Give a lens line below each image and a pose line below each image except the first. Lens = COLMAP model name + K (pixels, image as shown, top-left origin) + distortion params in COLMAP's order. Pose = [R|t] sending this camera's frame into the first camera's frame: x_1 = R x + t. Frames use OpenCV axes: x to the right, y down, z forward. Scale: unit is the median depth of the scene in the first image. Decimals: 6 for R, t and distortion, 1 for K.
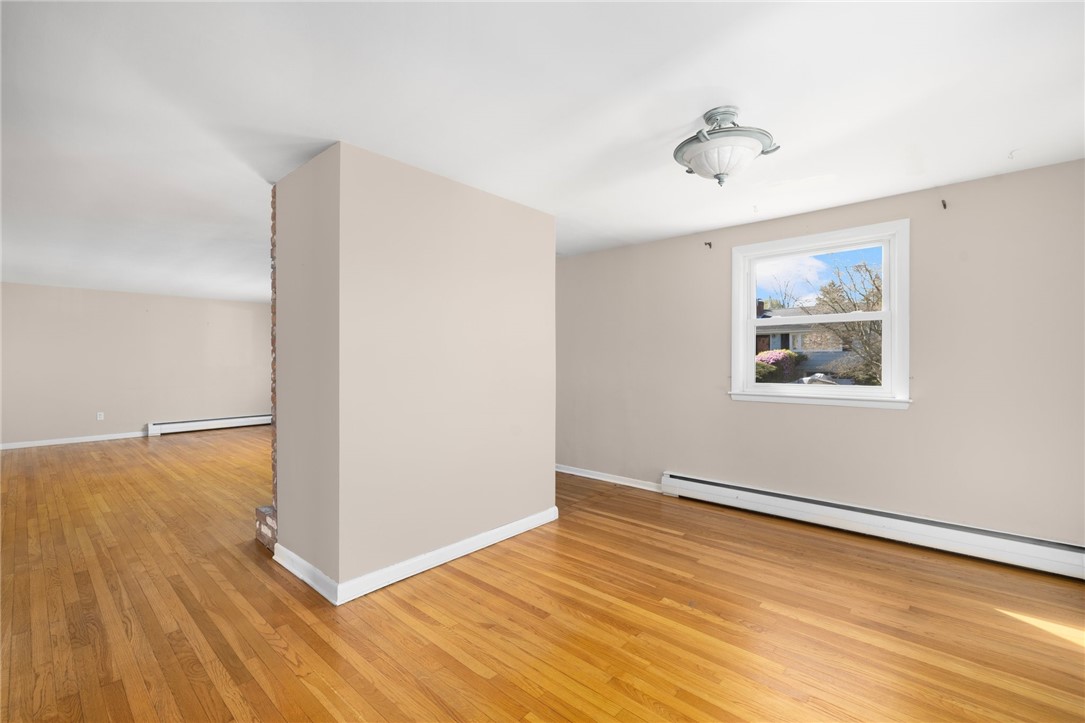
lens RADIAL K [[476.7, 0, 524.5], [0, 476.7, 360.6], [0, 0, 1]] dist [0.001646, 0.000035]
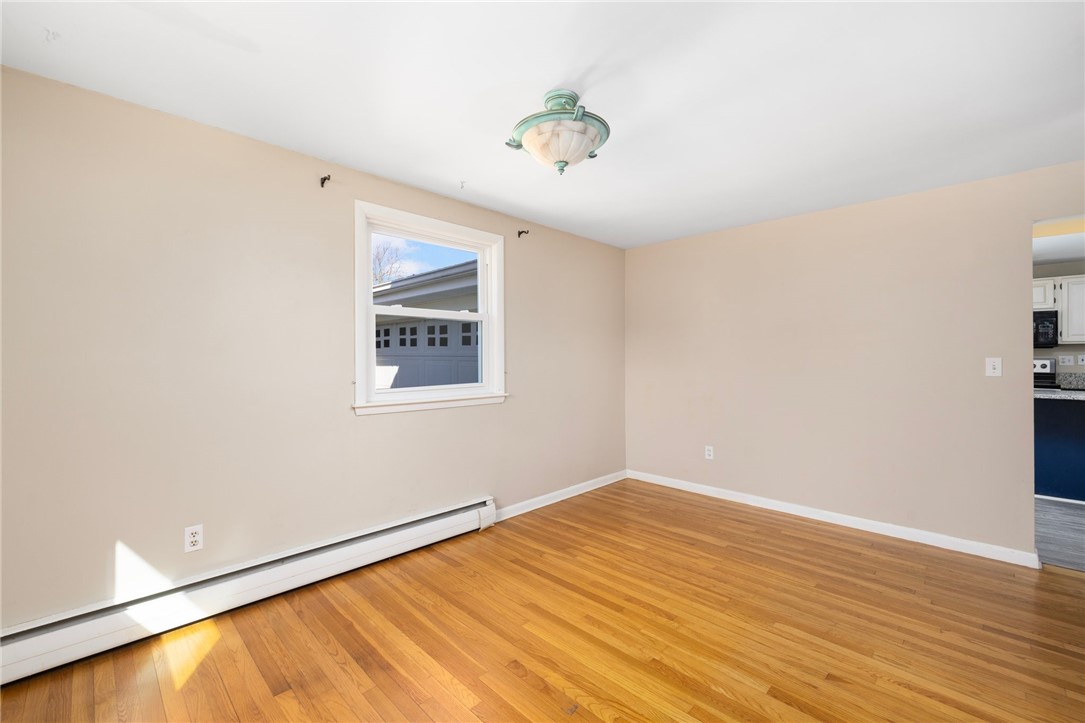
lens RADIAL K [[454.6, 0, 535.2], [0, 454.6, 356.6], [0, 0, 1]] dist [-0.001038, -0.000220]
pose [[-0.999691, 0.000058, 0.024868, 0.372481], [0.000029, 0.999999, -0.001158, -0.002240], [-0.024868, -0.001157, -0.999690, 1.592324]]
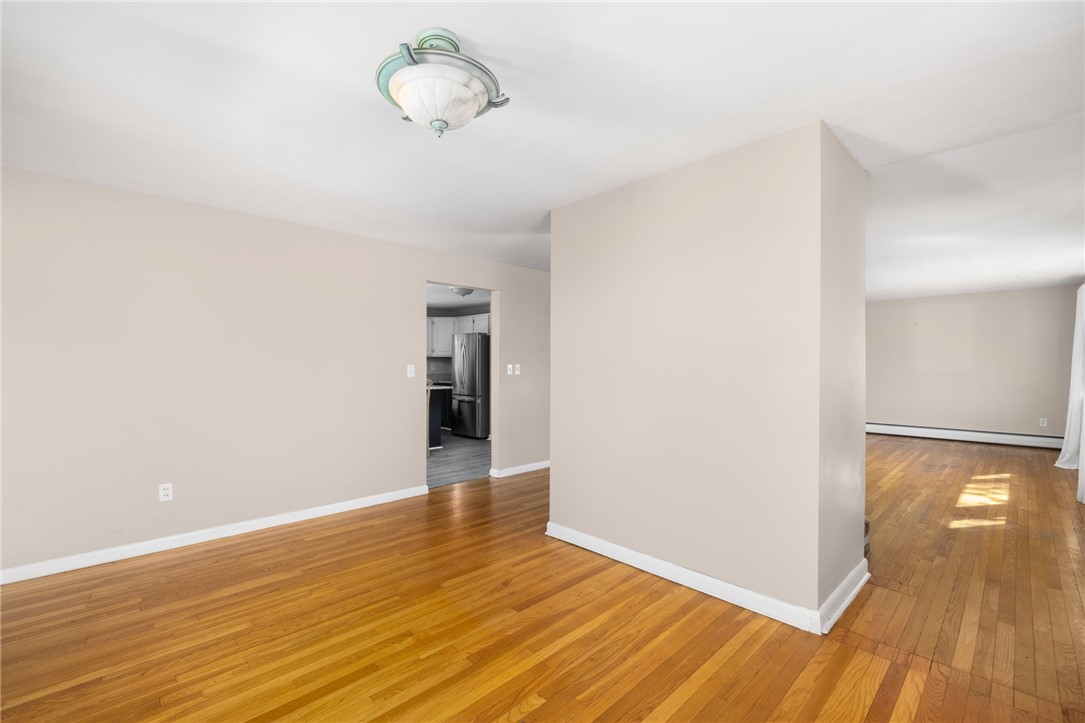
lens RADIAL K [[454.6, 0, 535.2], [0, 454.6, 356.6], [0, 0, 1]] dist [-0.001038, -0.000220]
pose [[-0.055269, -0.018325, -0.998303, 0.959556], [-0.000564, 0.999832, -0.018322, -0.001242], [0.998471, -0.000449, -0.055270, 1.004179]]
